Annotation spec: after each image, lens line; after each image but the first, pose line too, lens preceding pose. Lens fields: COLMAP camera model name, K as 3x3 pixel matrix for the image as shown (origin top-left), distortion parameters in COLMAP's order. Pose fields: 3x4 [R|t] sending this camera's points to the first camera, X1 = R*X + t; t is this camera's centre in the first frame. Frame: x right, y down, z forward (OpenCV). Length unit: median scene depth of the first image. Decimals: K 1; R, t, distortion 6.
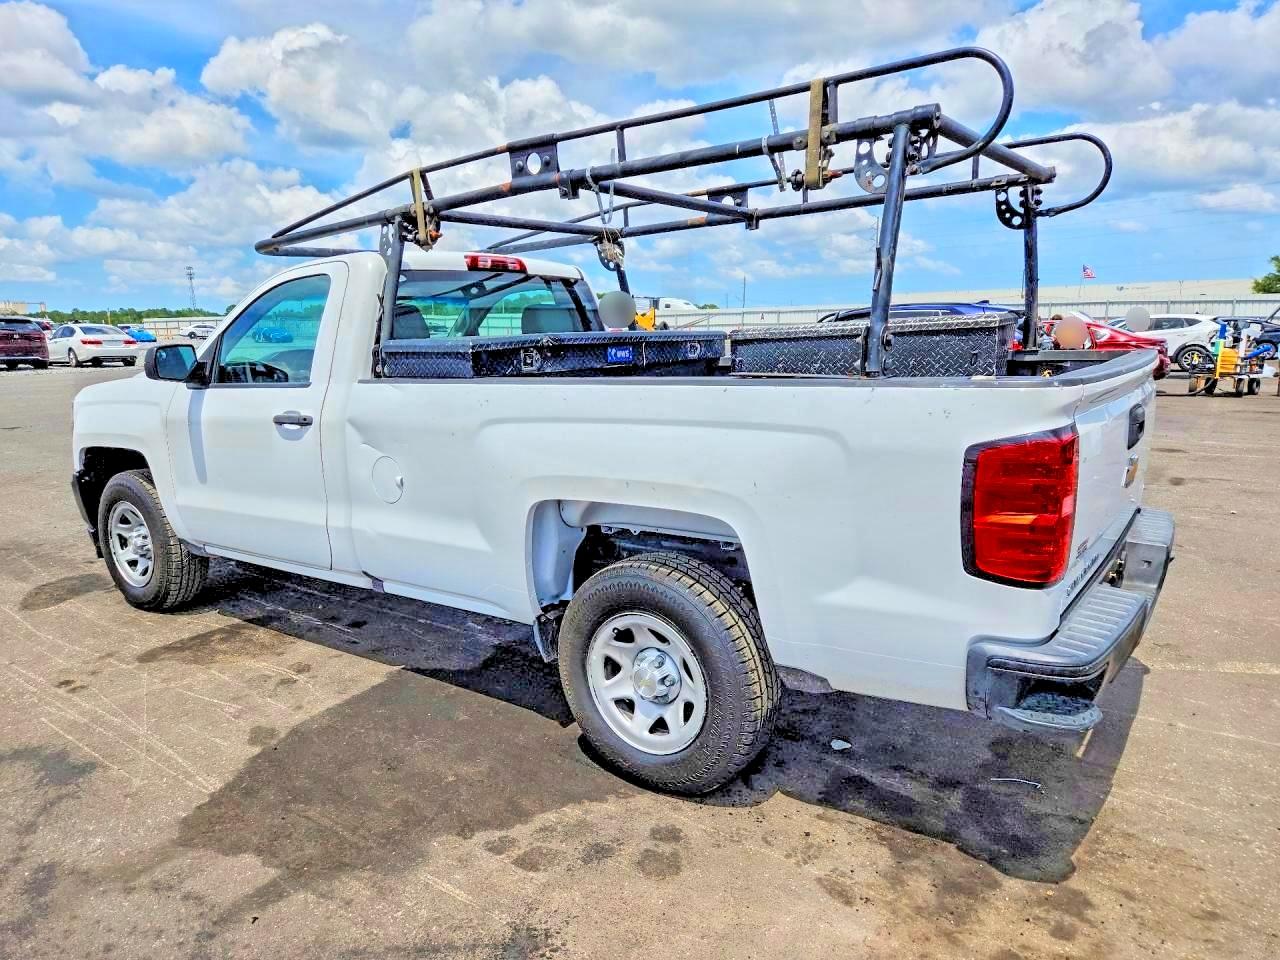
lens RADIAL K [[860.8, 0, 642.4], [0, 860.8, 500.1], [0, 0, 1]] dist [0.070795, -0.070250]
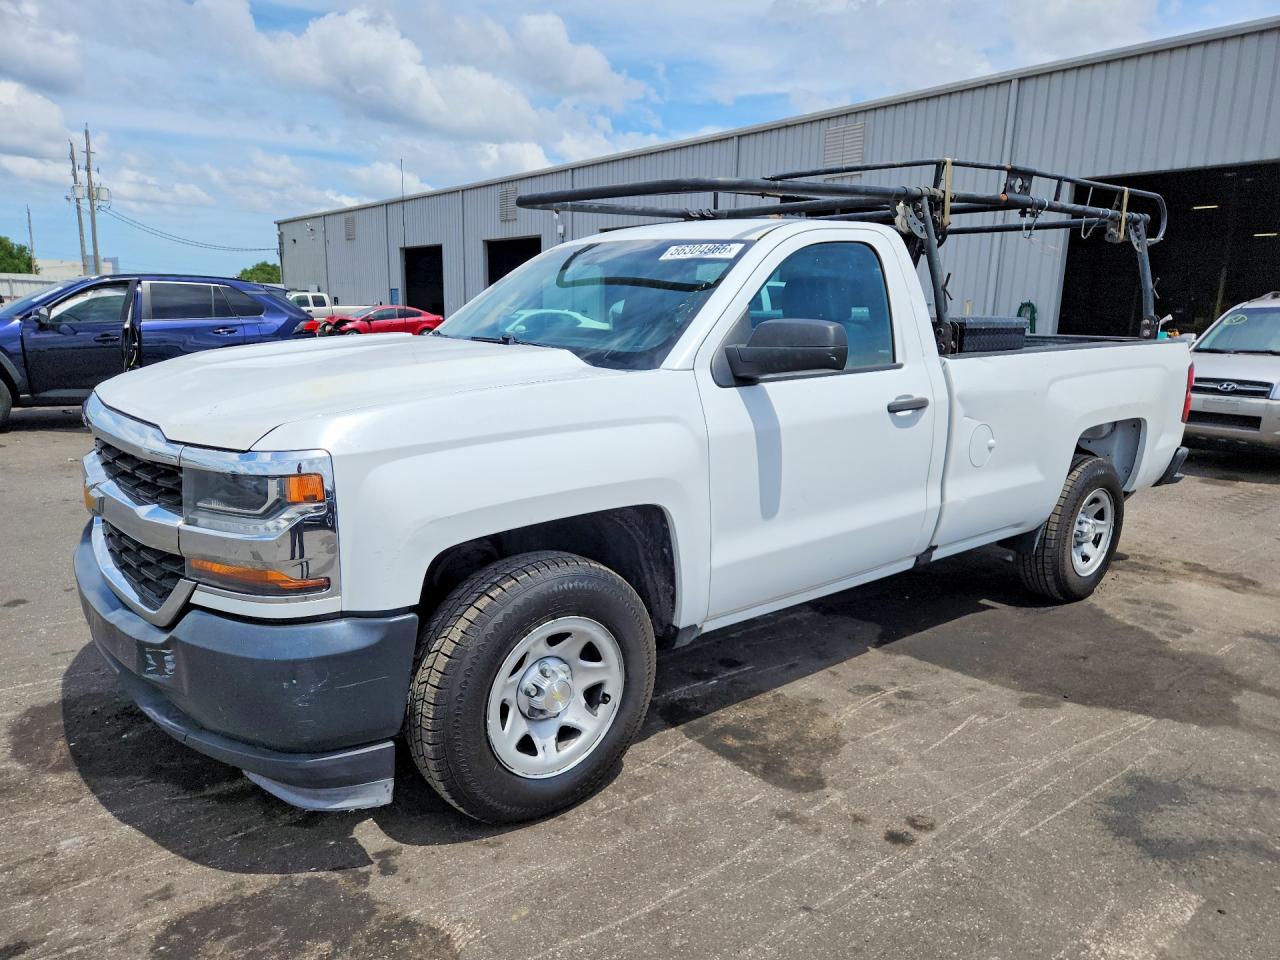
lens RADIAL K [[881.1, 0, 640.0], [0, 881.1, 480.0], [0, 0, 1]] dist [0.073614, -0.071619]
pose [[0.256628, -0.169229, 0.951580, -1.432798], [0.163031, 0.978023, 0.129965, -0.189826], [-0.952661, 0.121785, 0.278577, 1.062552]]
